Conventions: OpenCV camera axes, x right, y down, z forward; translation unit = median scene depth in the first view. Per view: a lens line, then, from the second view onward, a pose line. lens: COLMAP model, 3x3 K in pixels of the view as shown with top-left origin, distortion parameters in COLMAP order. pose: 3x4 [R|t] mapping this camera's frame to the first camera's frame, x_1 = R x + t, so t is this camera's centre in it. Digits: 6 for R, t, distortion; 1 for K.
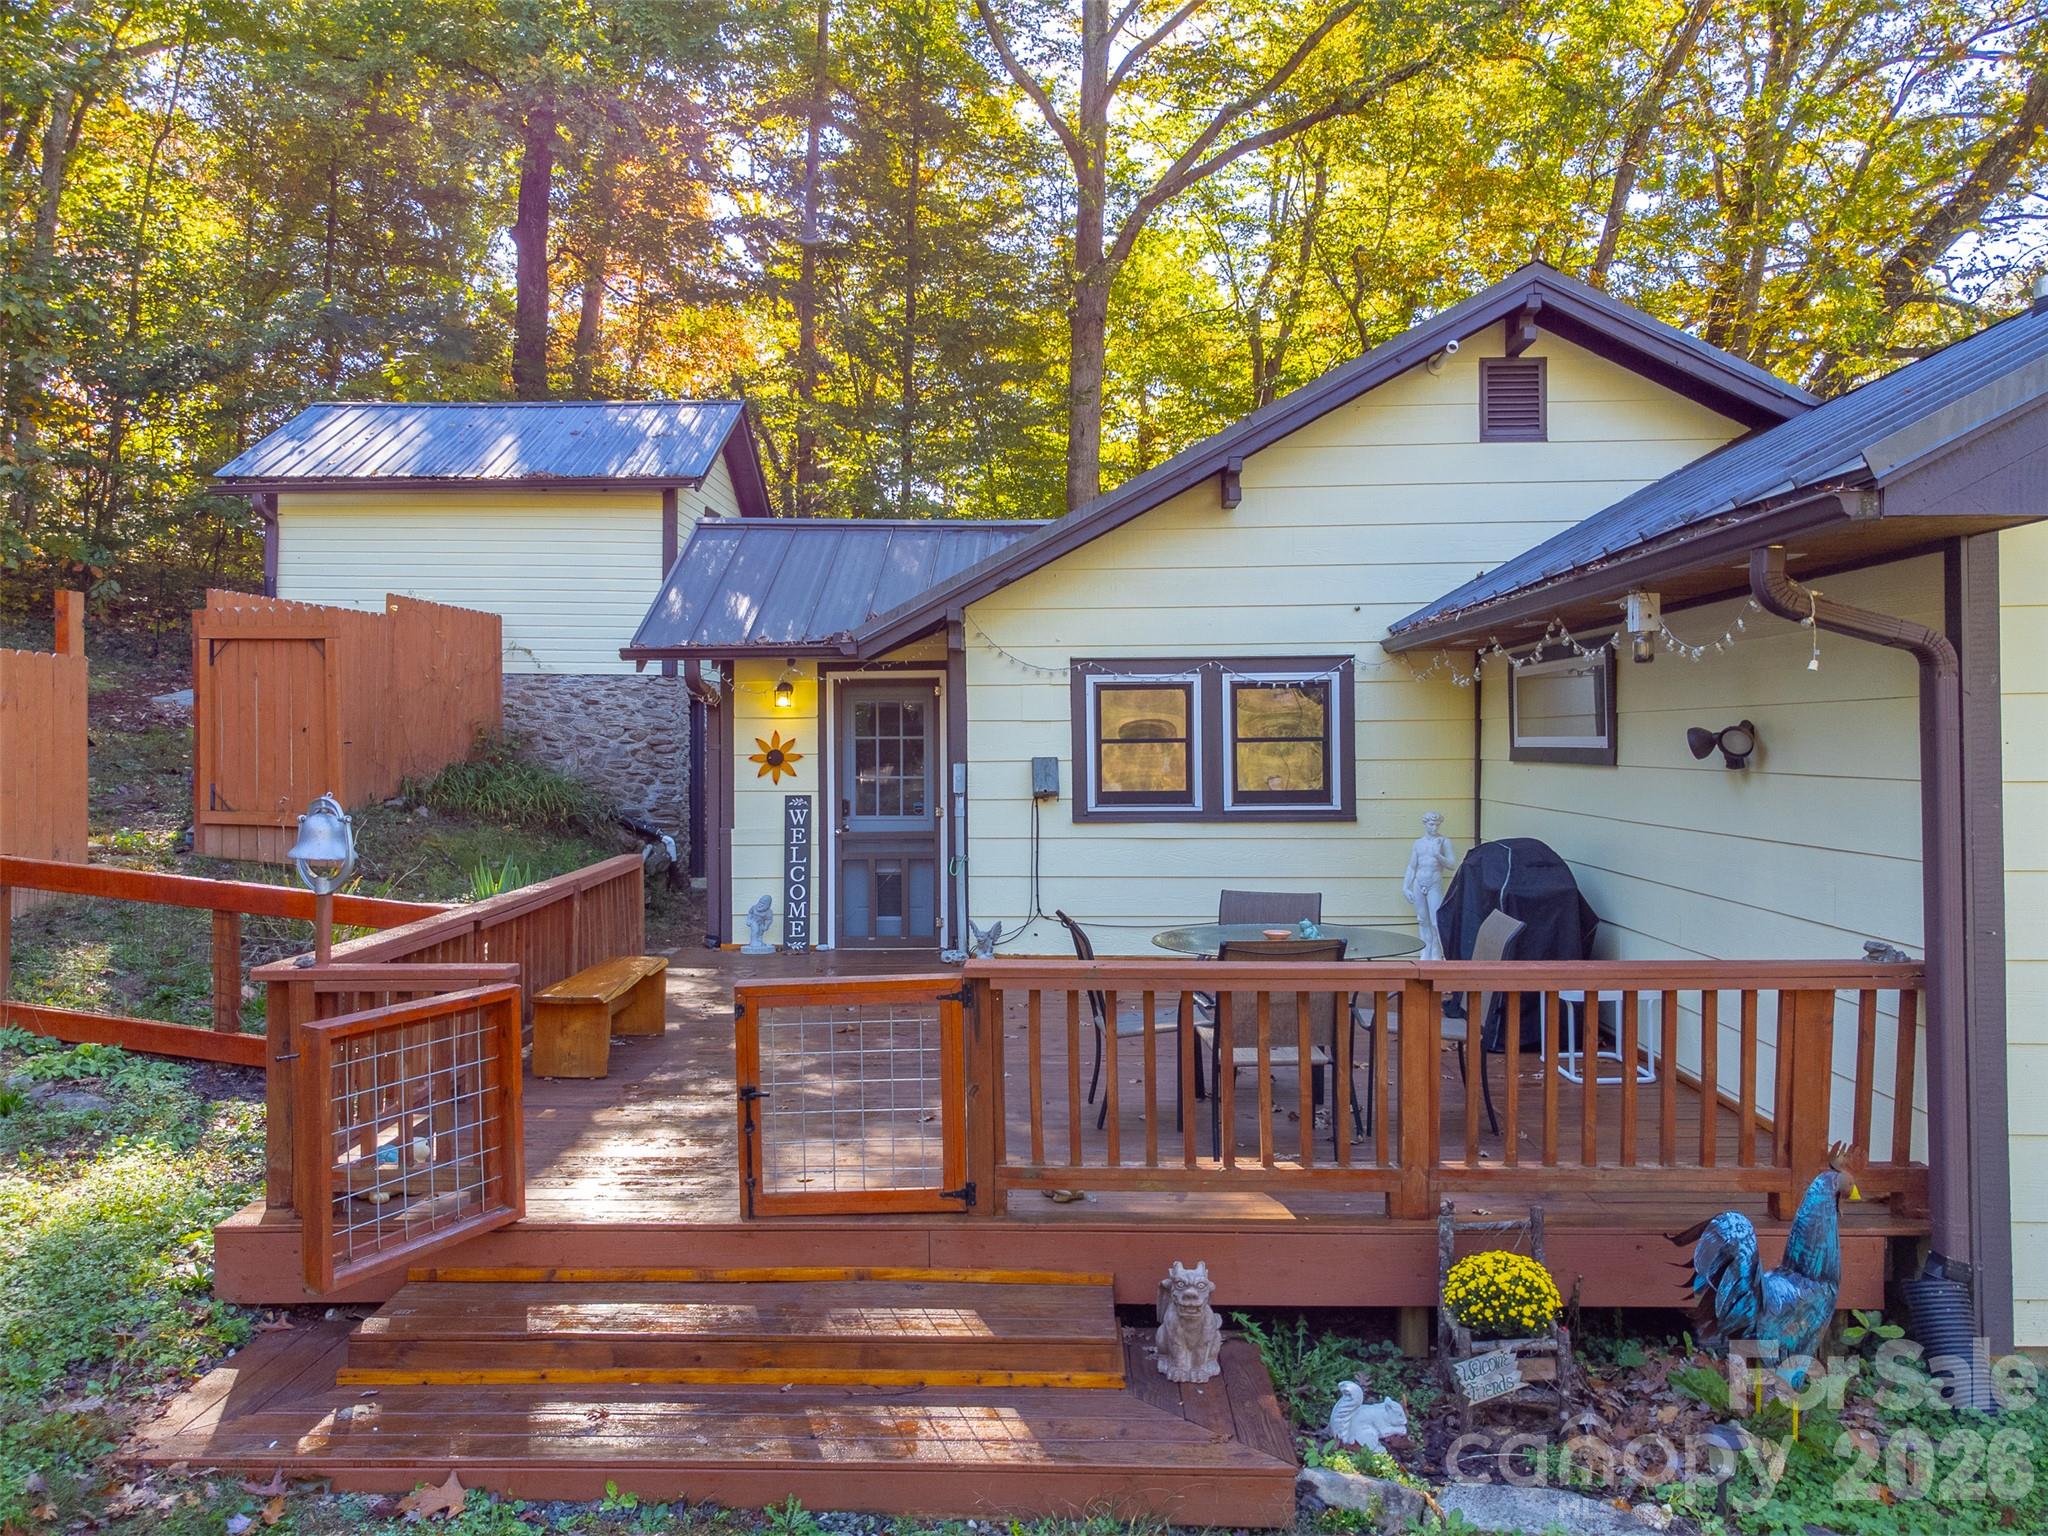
lens RADIAL K [[1635.1, 0, 1016.9], [0, 1635.1, 755.6], [0, 0, 1]] dist [0.137203, 0.000278]
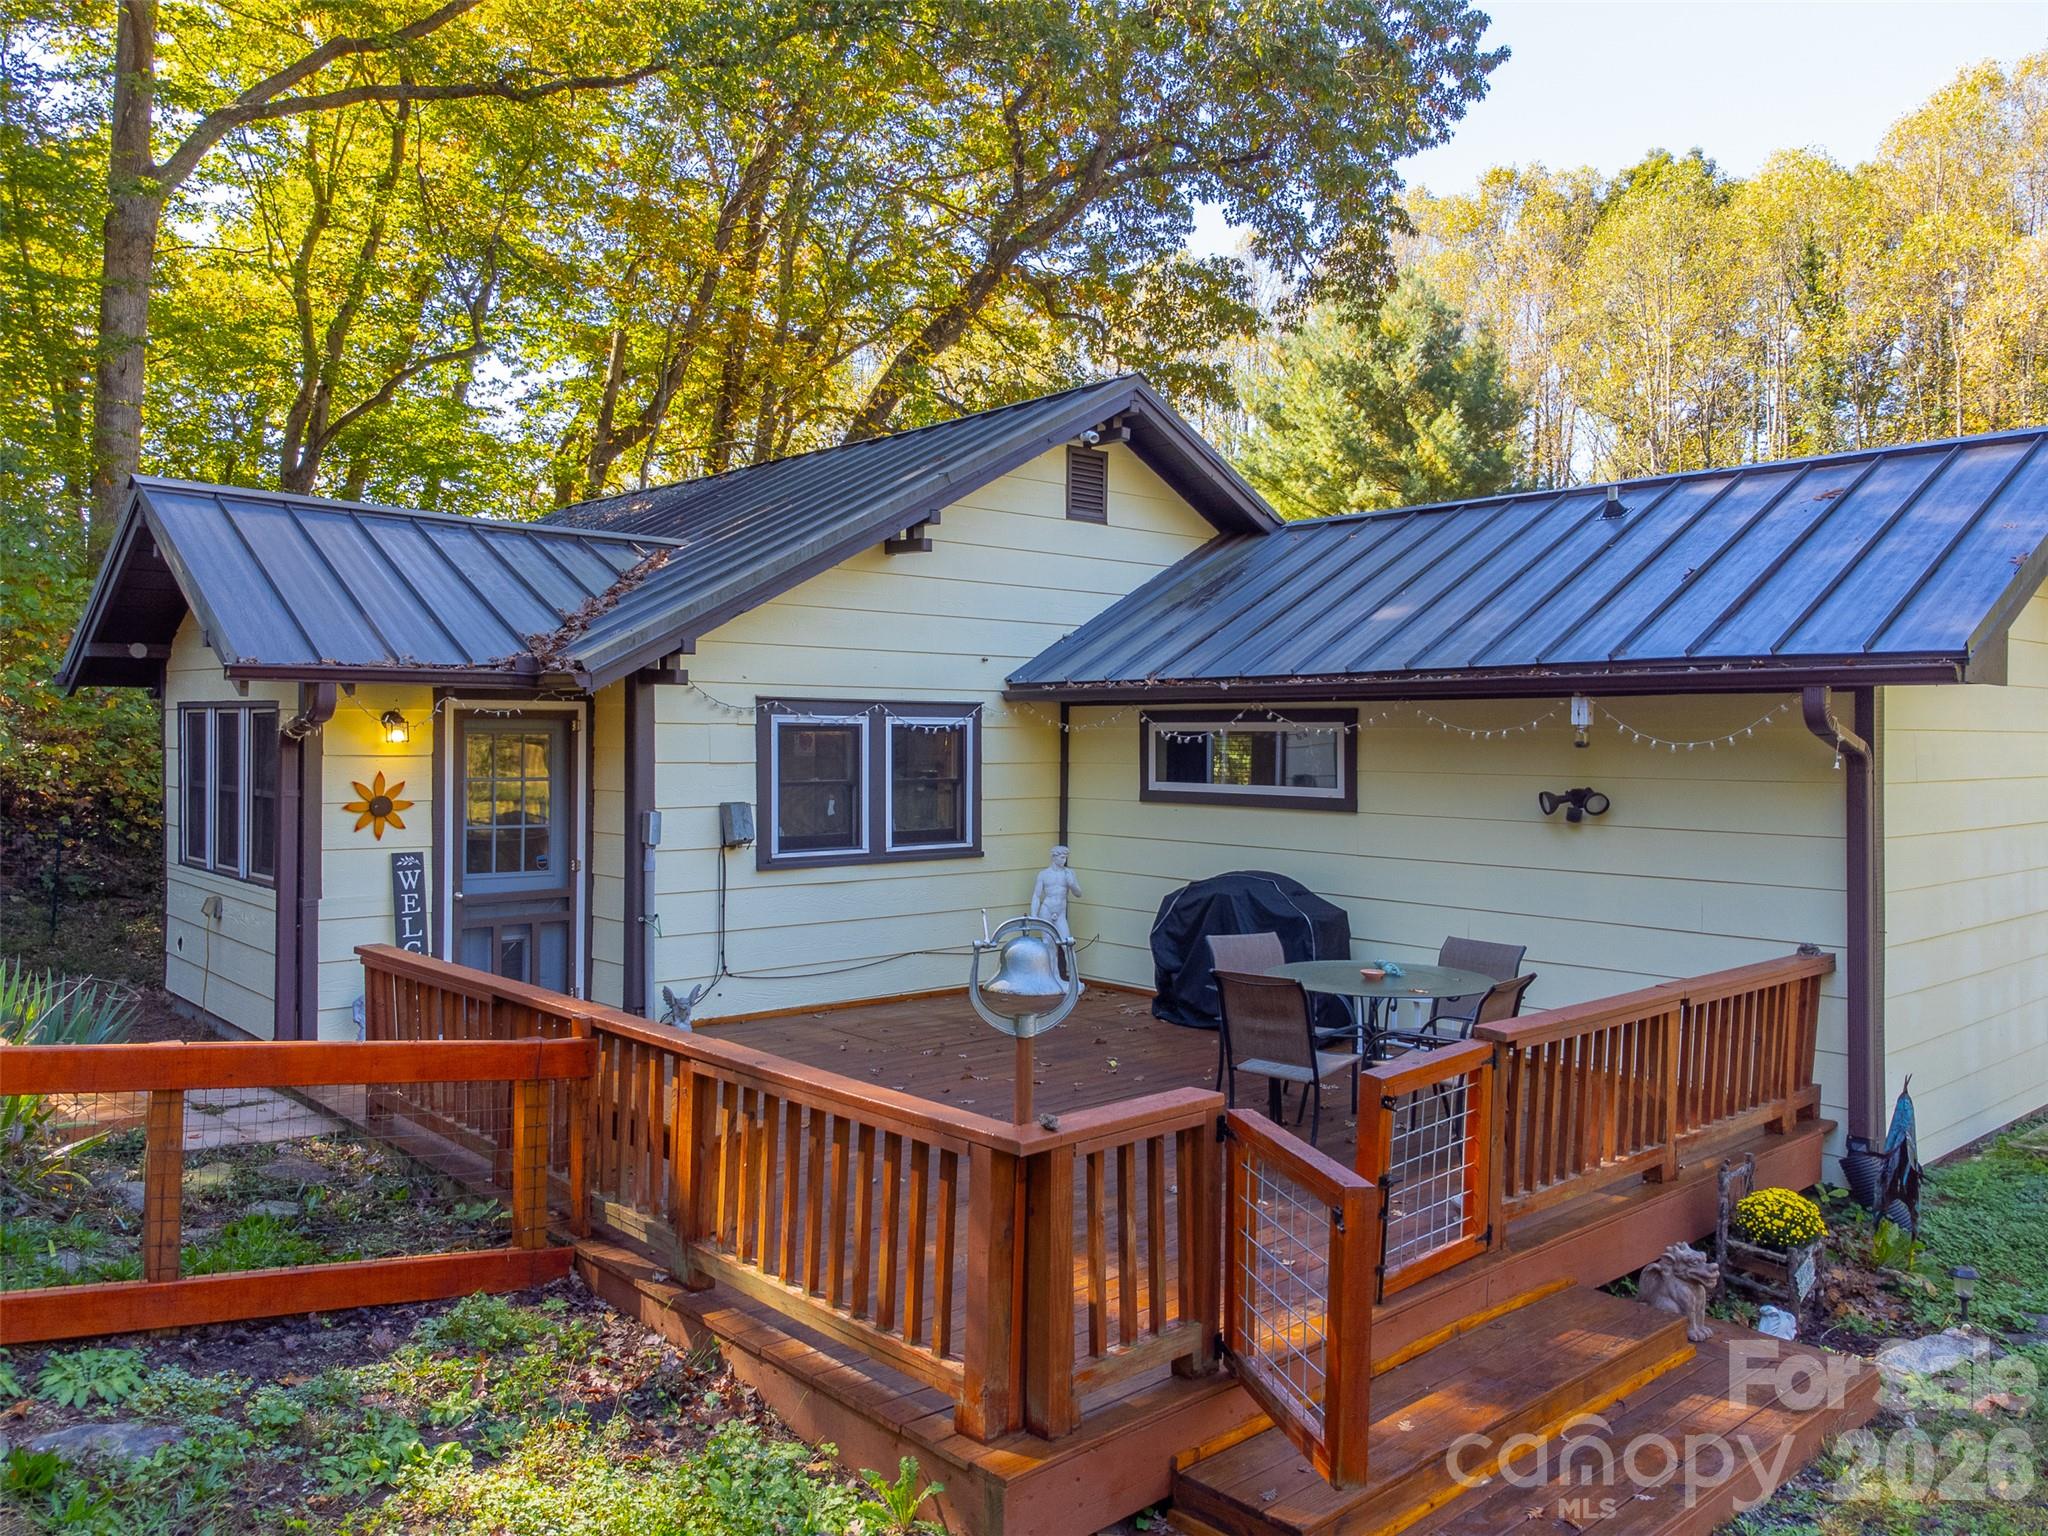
lens RADIAL K [[1635.1, 0, 1016.9], [0, 1635.1, 755.6], [0, 0, 1]] dist [0.137203, 0.000278]
pose [[0.702495, 0.003503, 0.711680, -0.504647], [-0.006105, 0.999981, 0.001104, -0.025937], [-0.711662, -0.005120, 0.702503, 0.217884]]
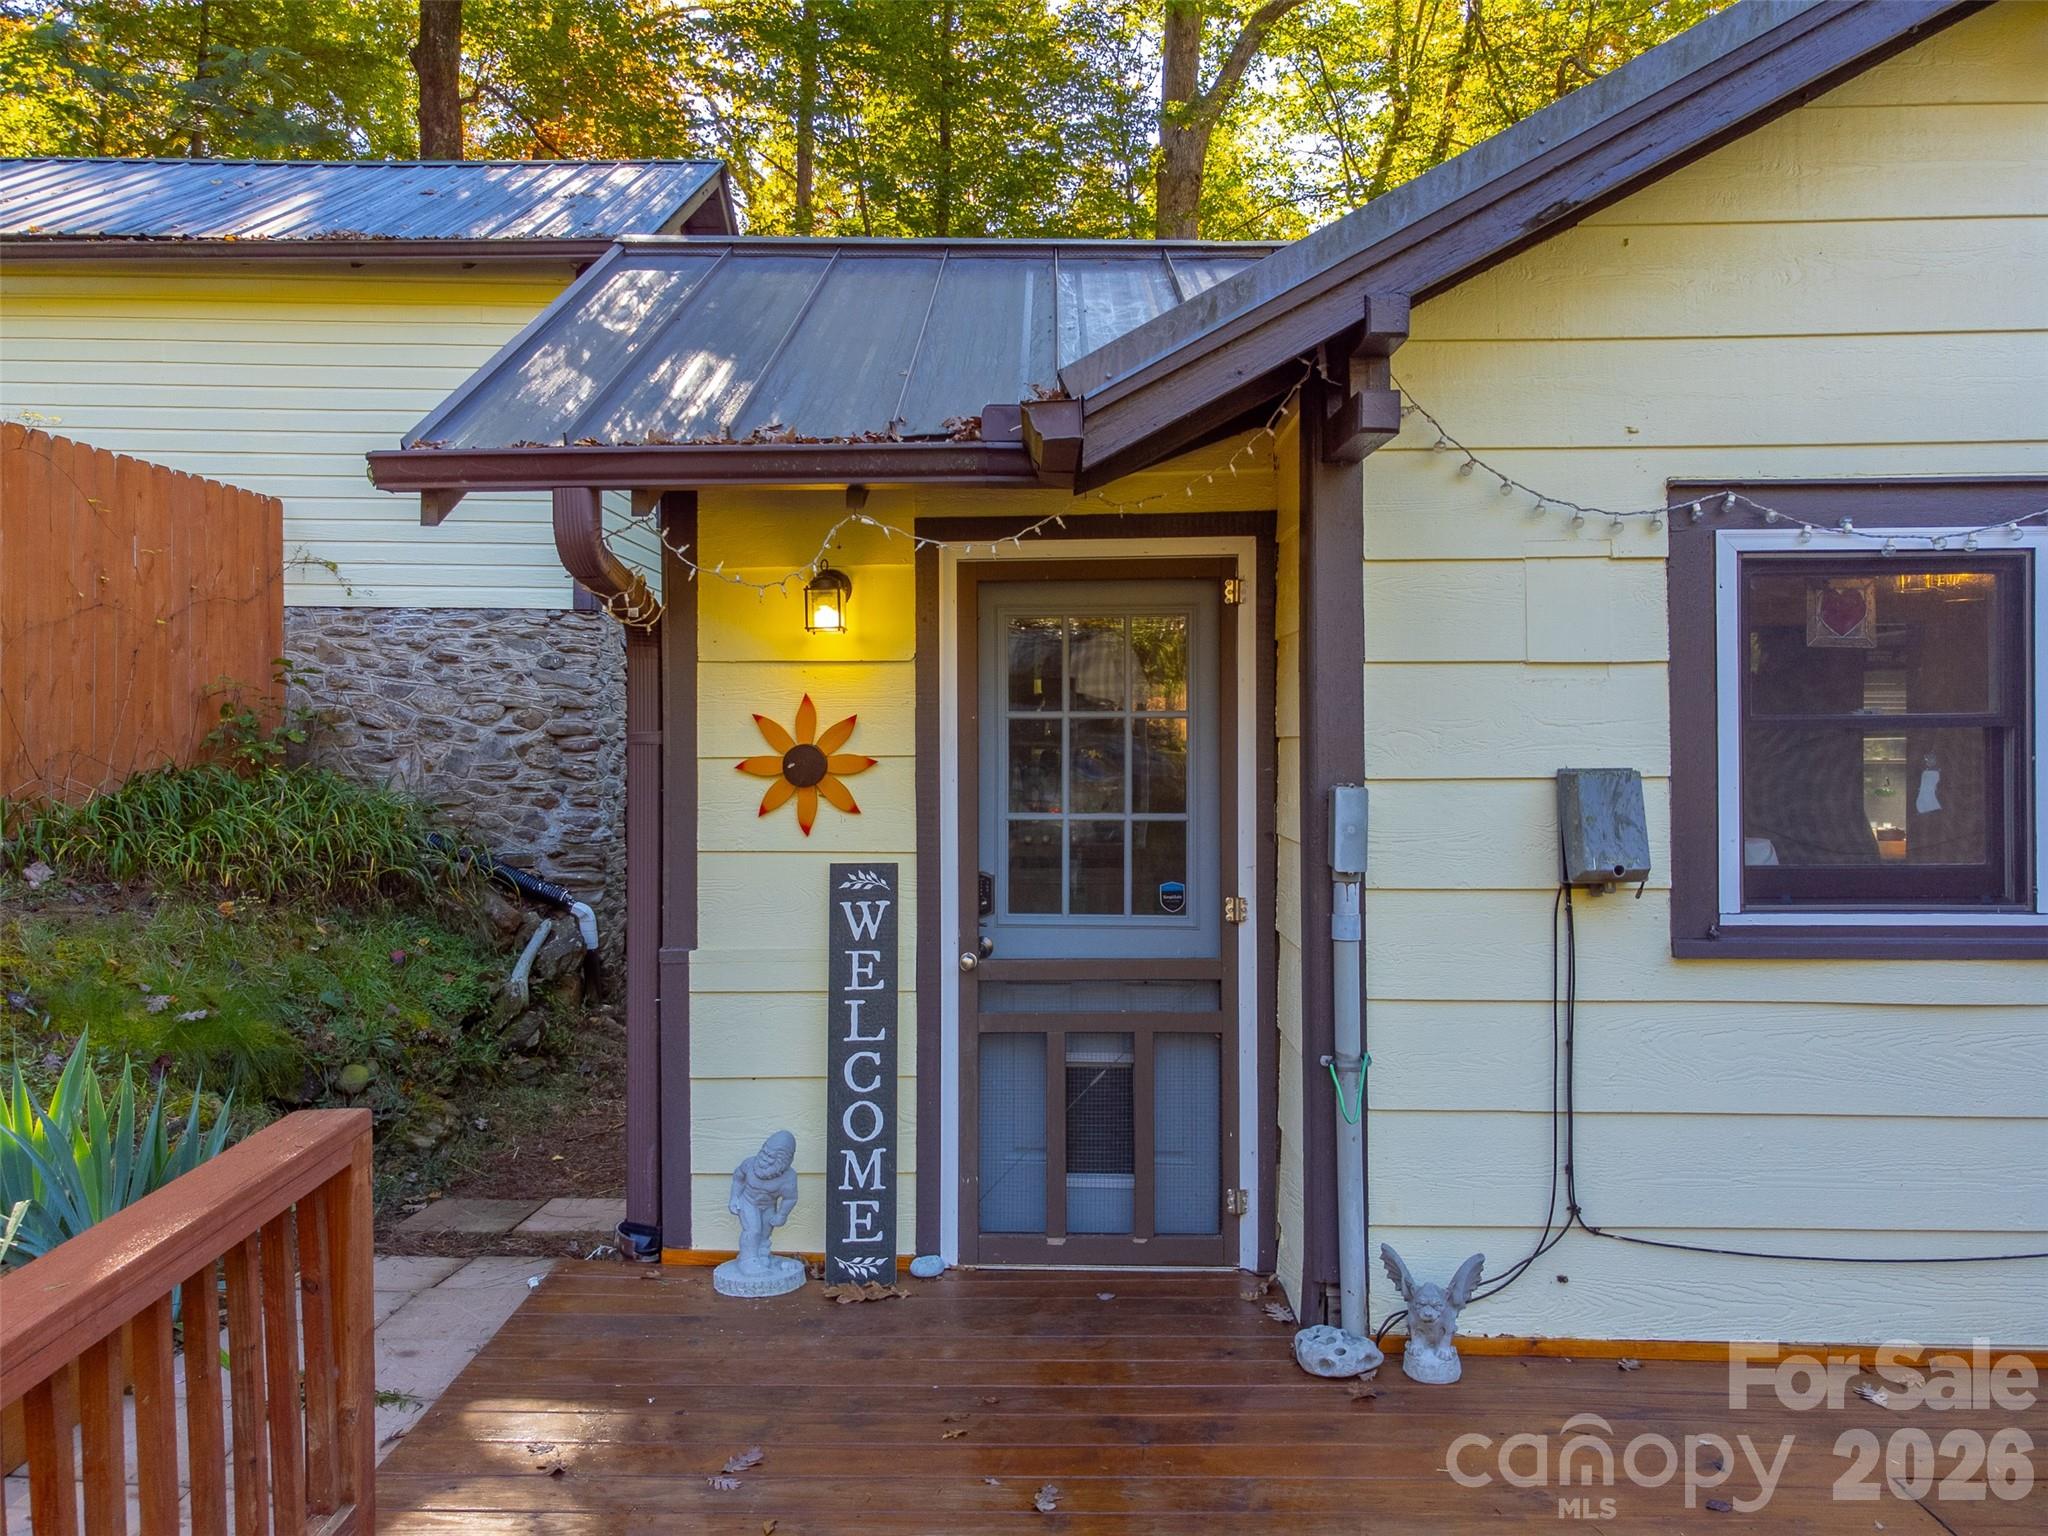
lens RADIAL K [[1492.0, 0, 1035.5], [0, 1492.0, 752.1], [0, 0, 1]] dist [0.027790, -0.005668]
pose [[0.999128, 0.001674, 0.041712, -0.108161], [-0.001689, 0.999999, 0.000318, -0.002045], [-0.041711, -0.000388, 0.999130, 0.651222]]
